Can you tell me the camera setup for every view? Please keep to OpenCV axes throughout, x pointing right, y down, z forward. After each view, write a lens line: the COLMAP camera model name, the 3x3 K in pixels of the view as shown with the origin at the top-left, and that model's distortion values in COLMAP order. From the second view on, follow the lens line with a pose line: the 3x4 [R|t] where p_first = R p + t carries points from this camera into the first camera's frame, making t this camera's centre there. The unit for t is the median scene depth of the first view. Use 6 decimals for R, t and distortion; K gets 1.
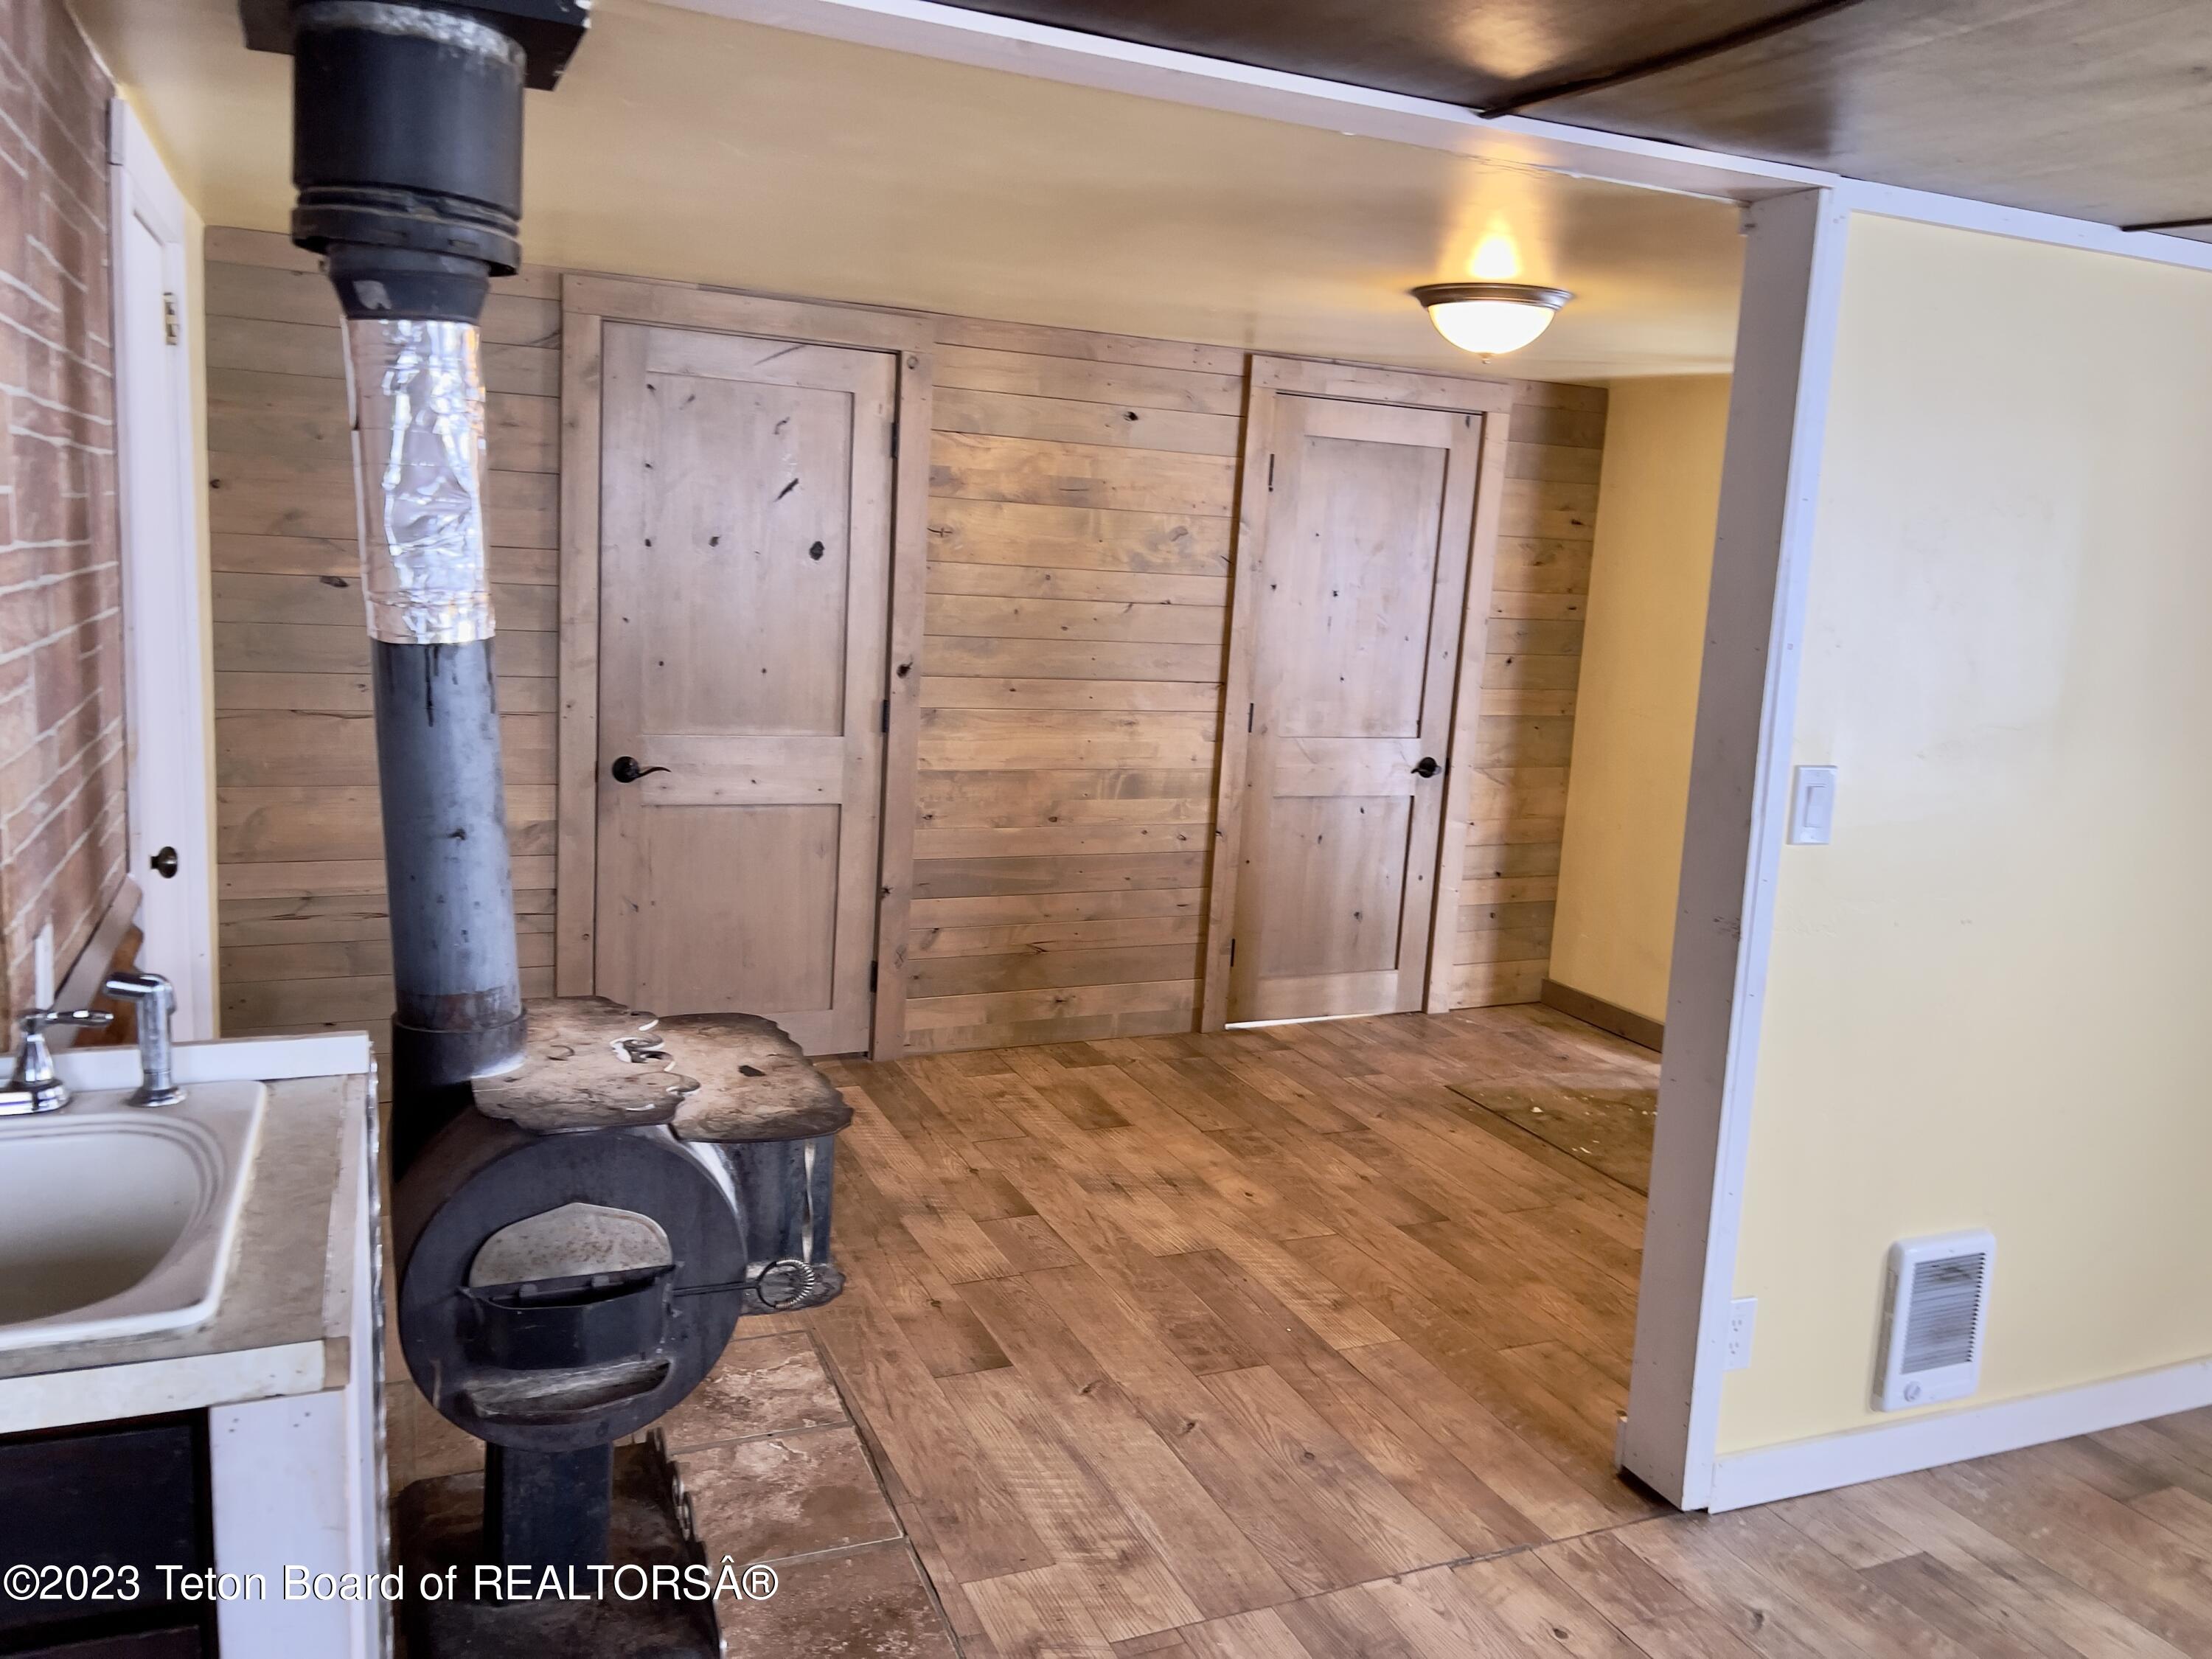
lens RADIAL K [[1663.9, 0, 1088.6], [0, 1663.9, 784.8], [0, 0, 1]] dist [0.082379, -0.118486]
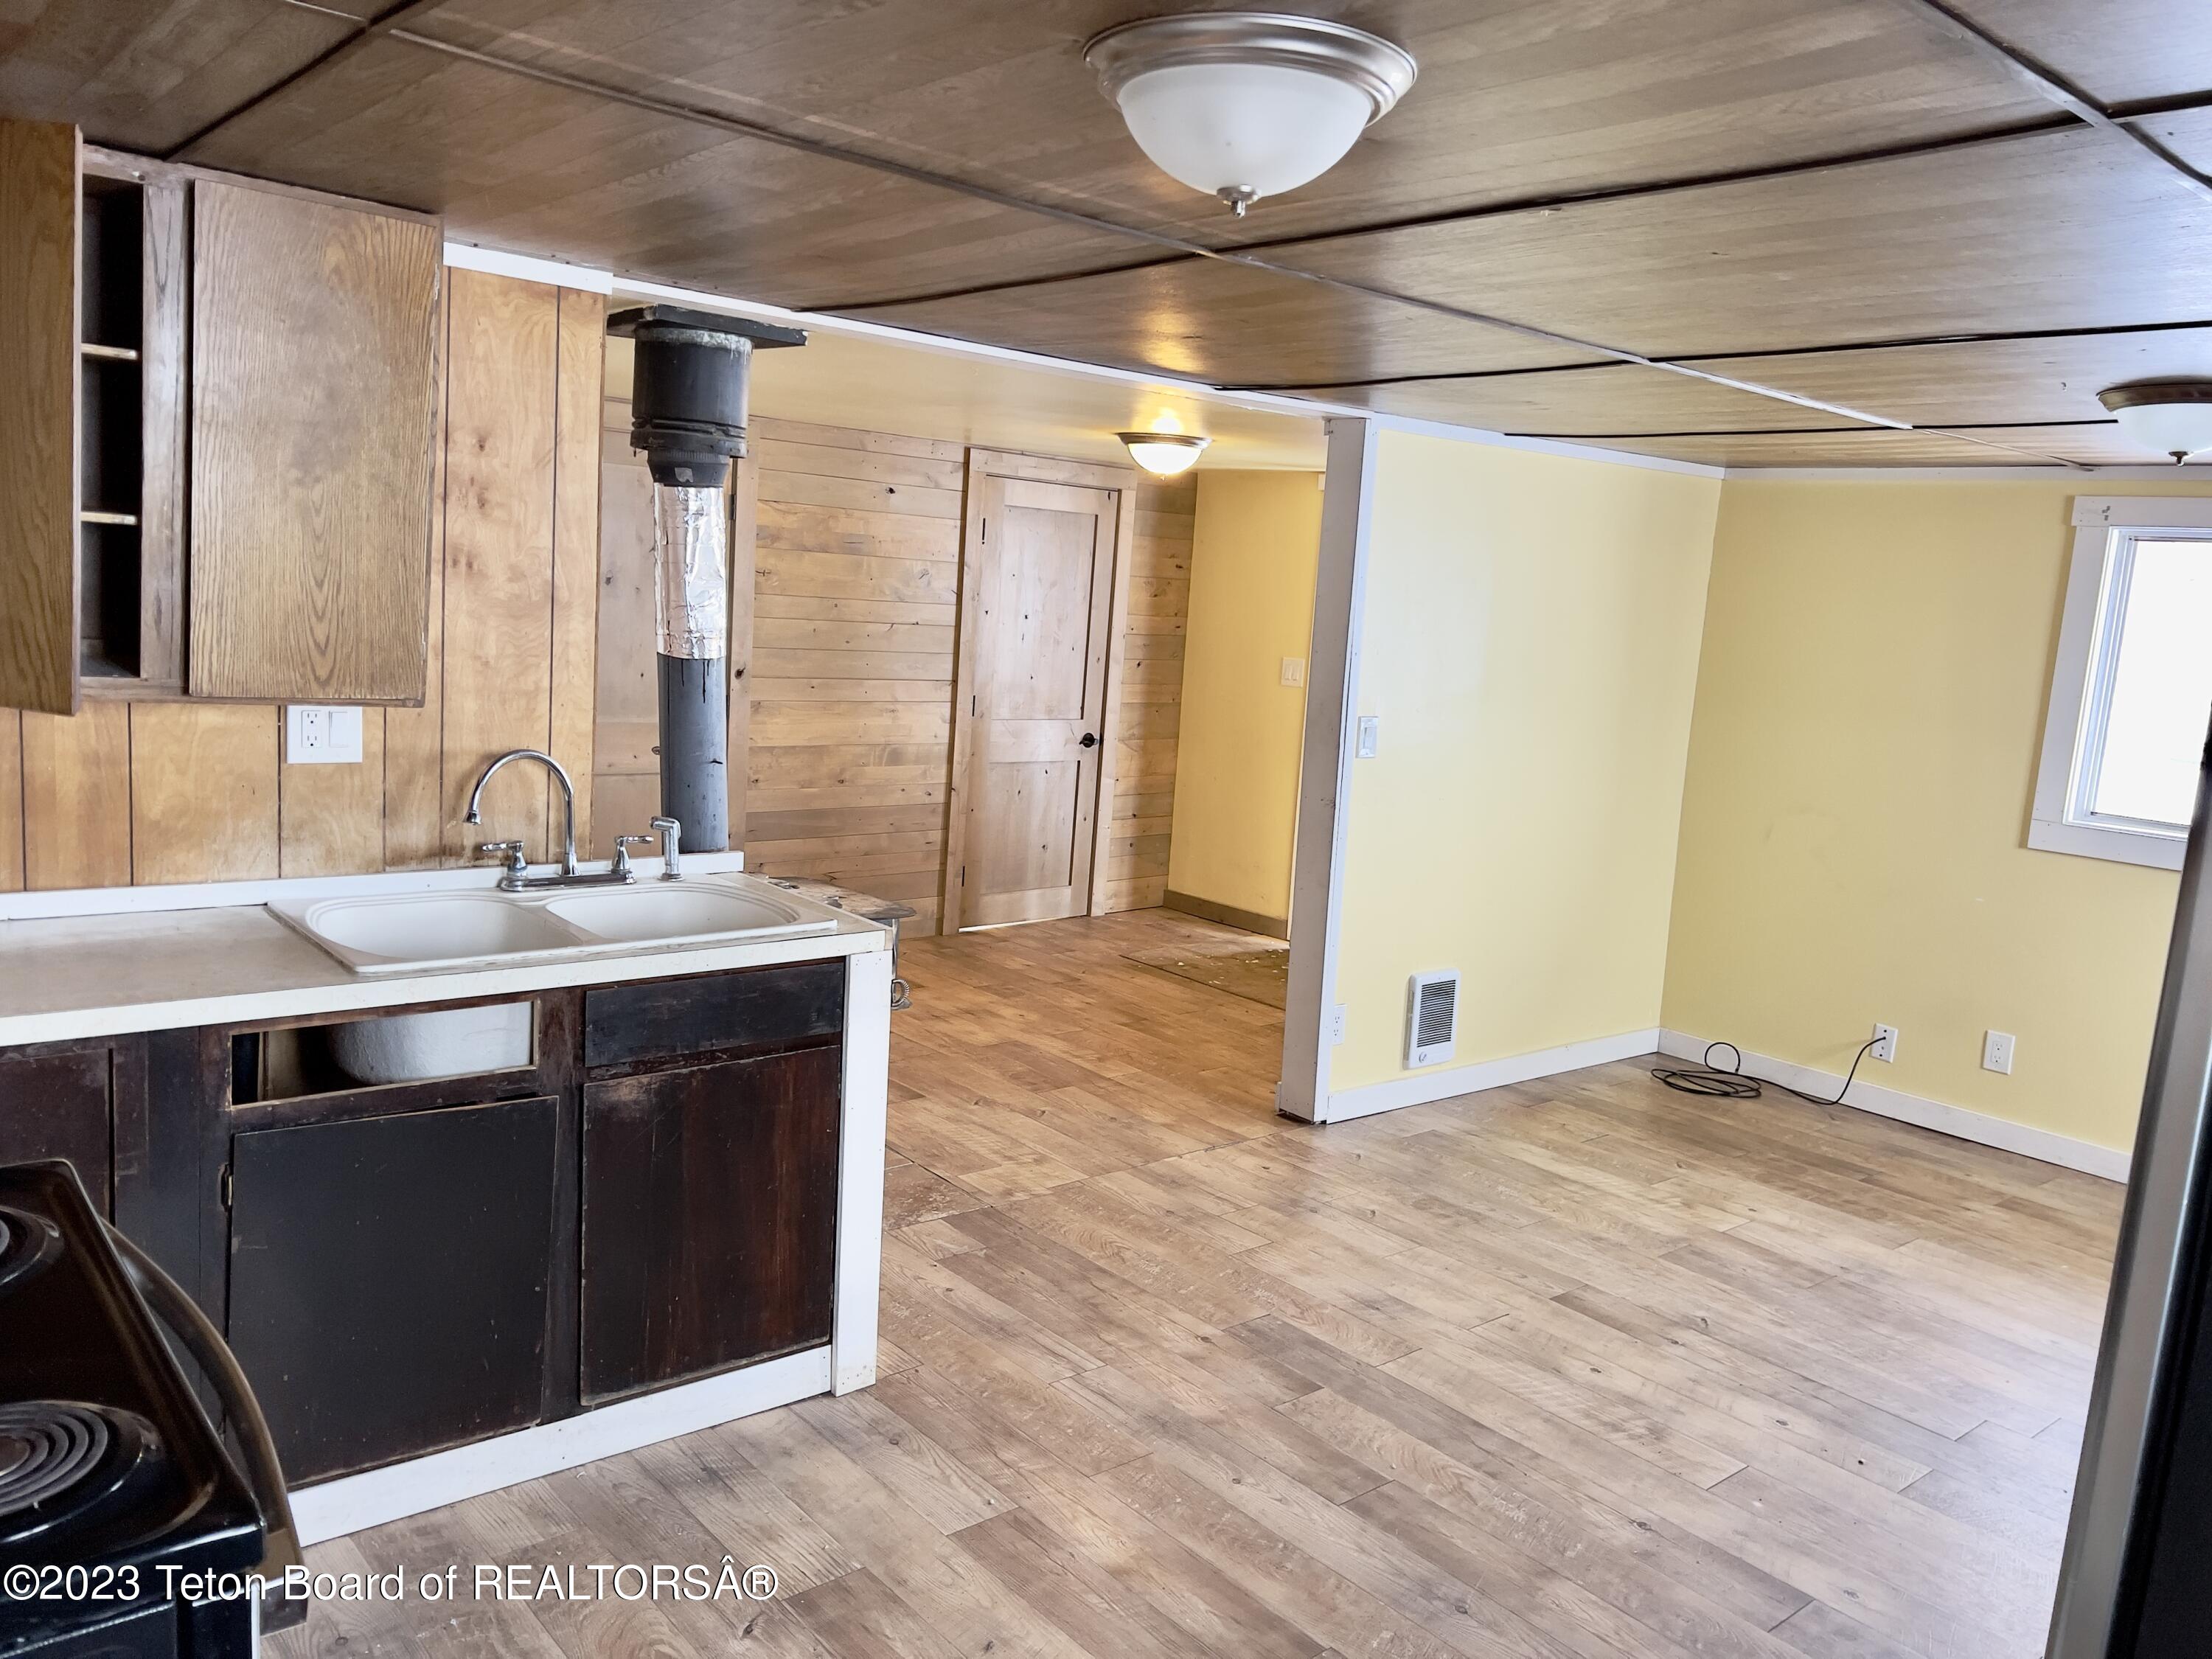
lens RADIAL K [[1642.7, 0, 1101.7], [0, 1642.7, 809.3], [0, 0, 1]] dist [0.039783, -0.048174]
pose [[0.955684, -0.035444, 0.292254, -0.217944], [0.032628, 0.999362, 0.014508, 0.031688], [-0.292582, -0.004329, 0.956231, -0.370100]]
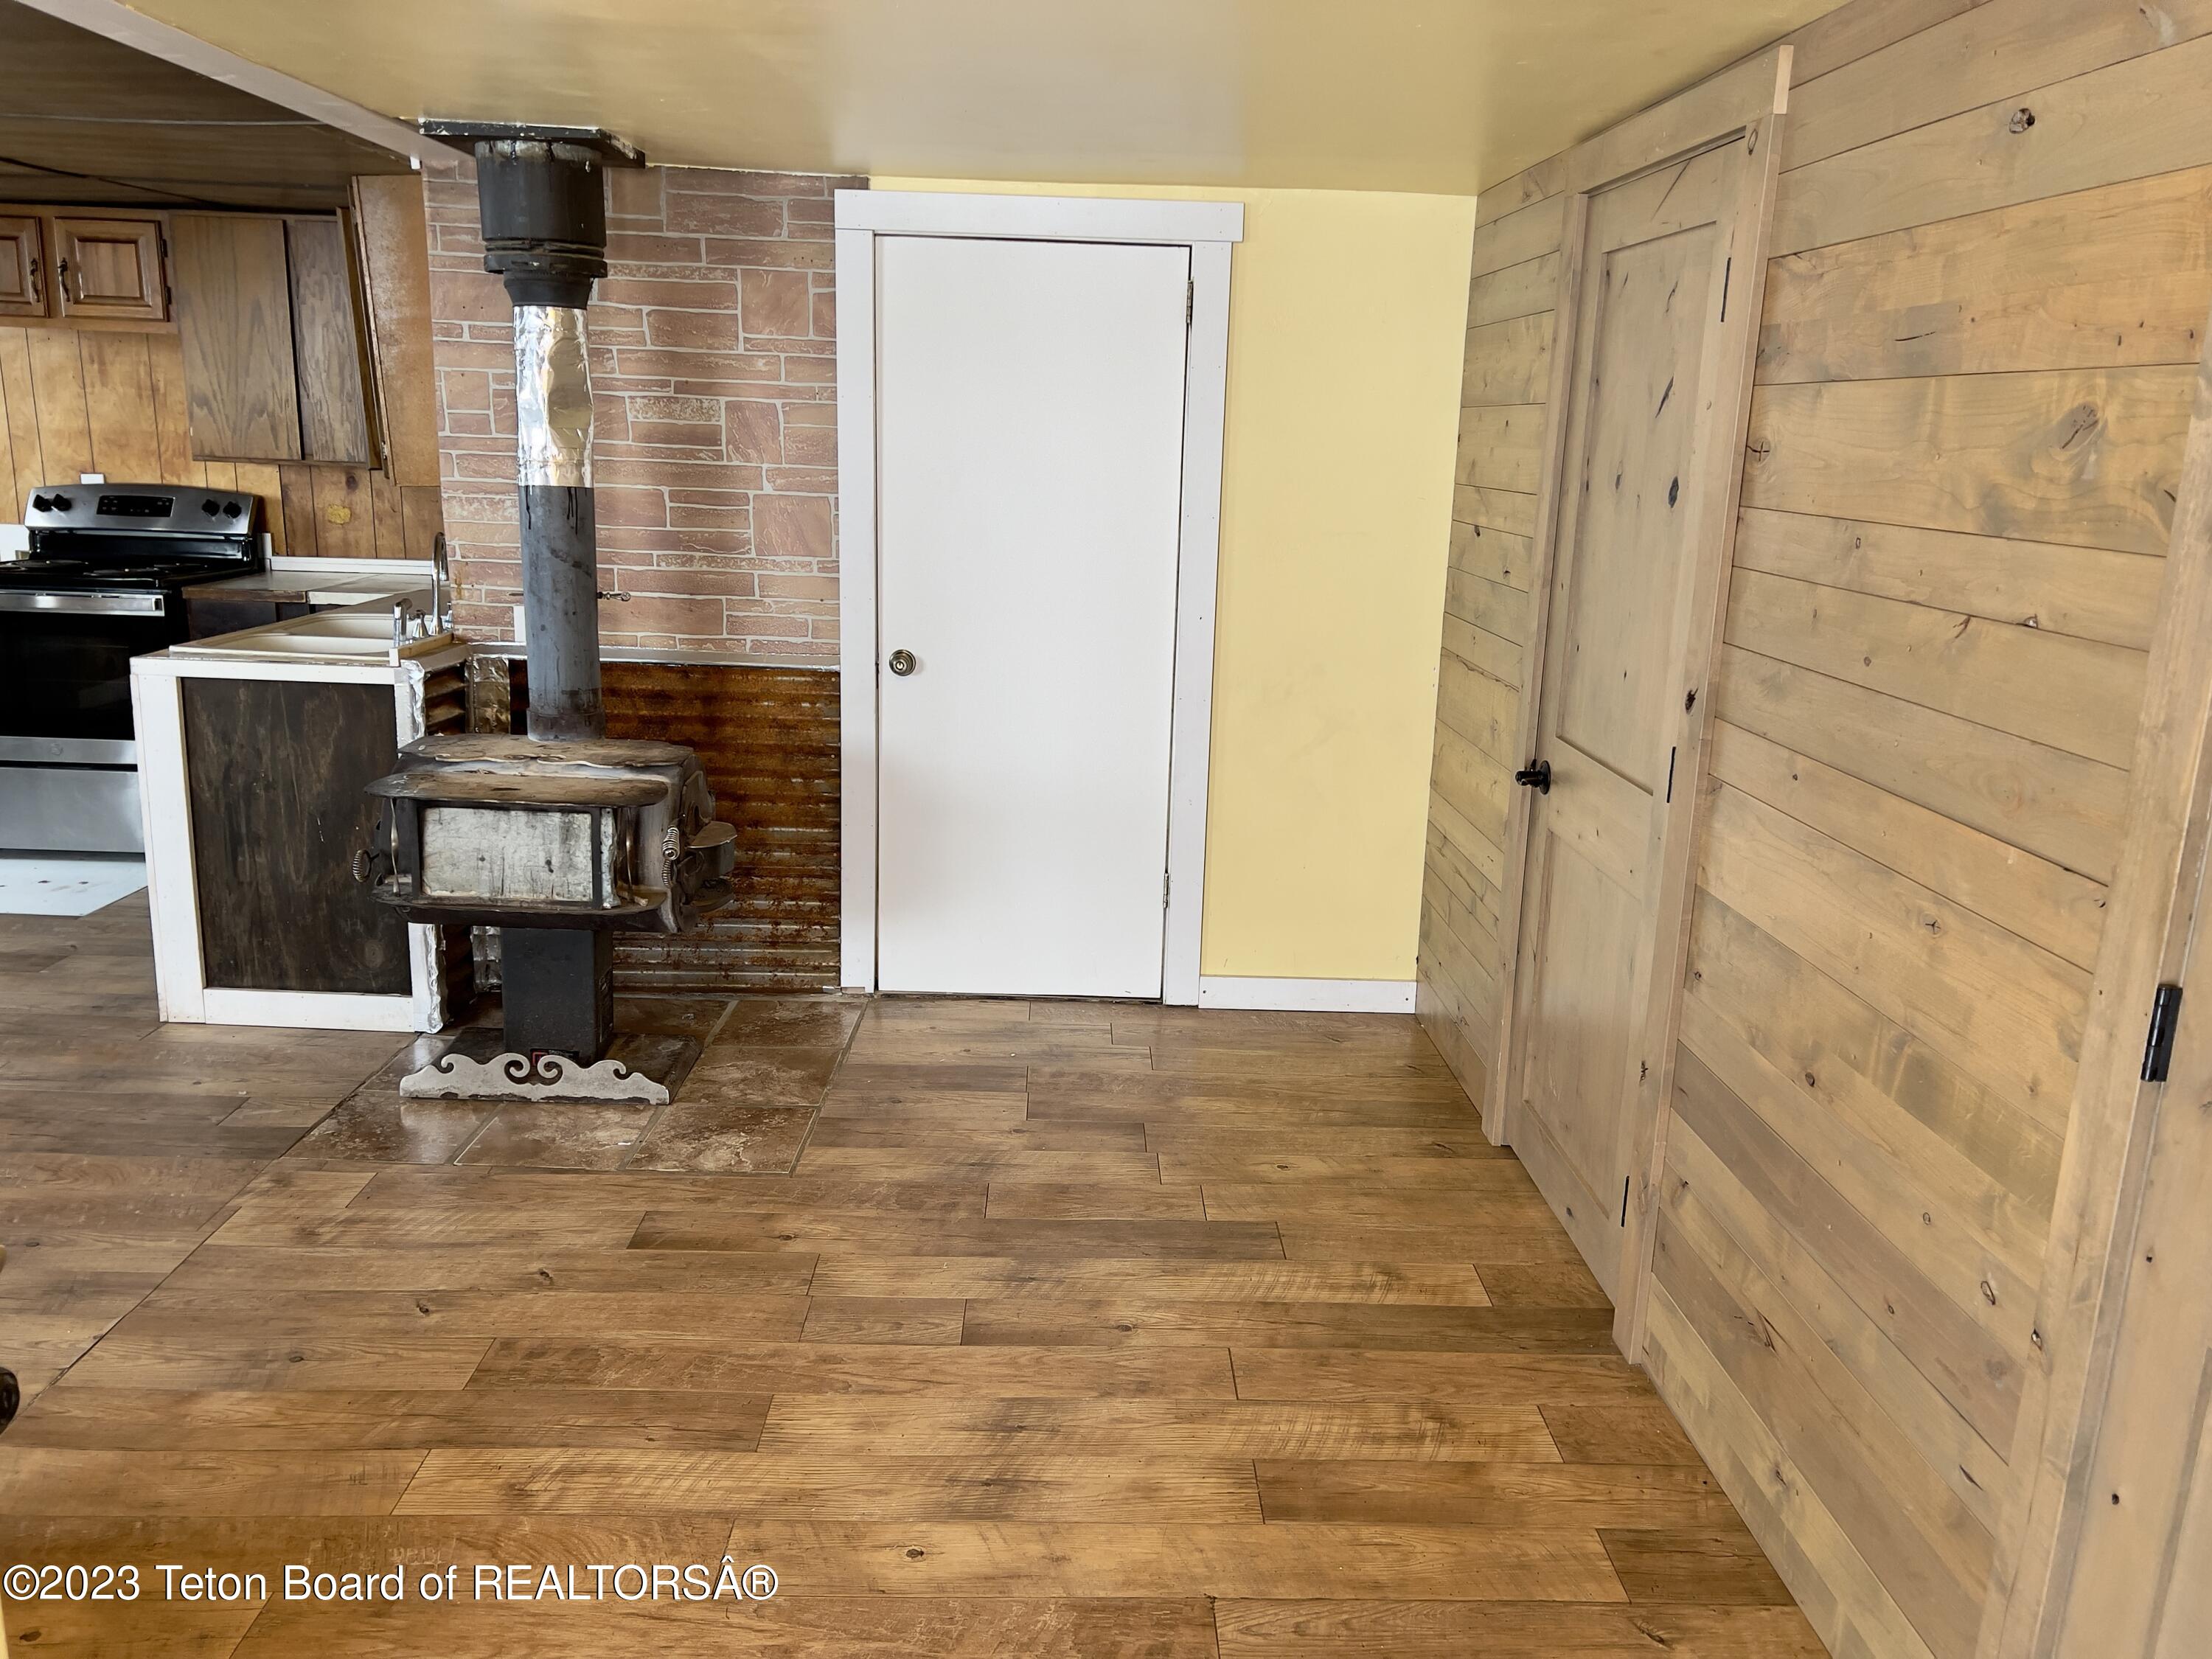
lens RADIAL K [[1667.5, 0, 1109.5], [0, 1667.5, 768.3], [0, 0, 1]] dist [0.021953, -0.005367]
pose [[-0.374009, 0.113028, -0.920512, 0.470049], [-0.192159, 0.961563, 0.196144, -0.115242], [0.907299, 0.250244, -0.337914, 0.979081]]
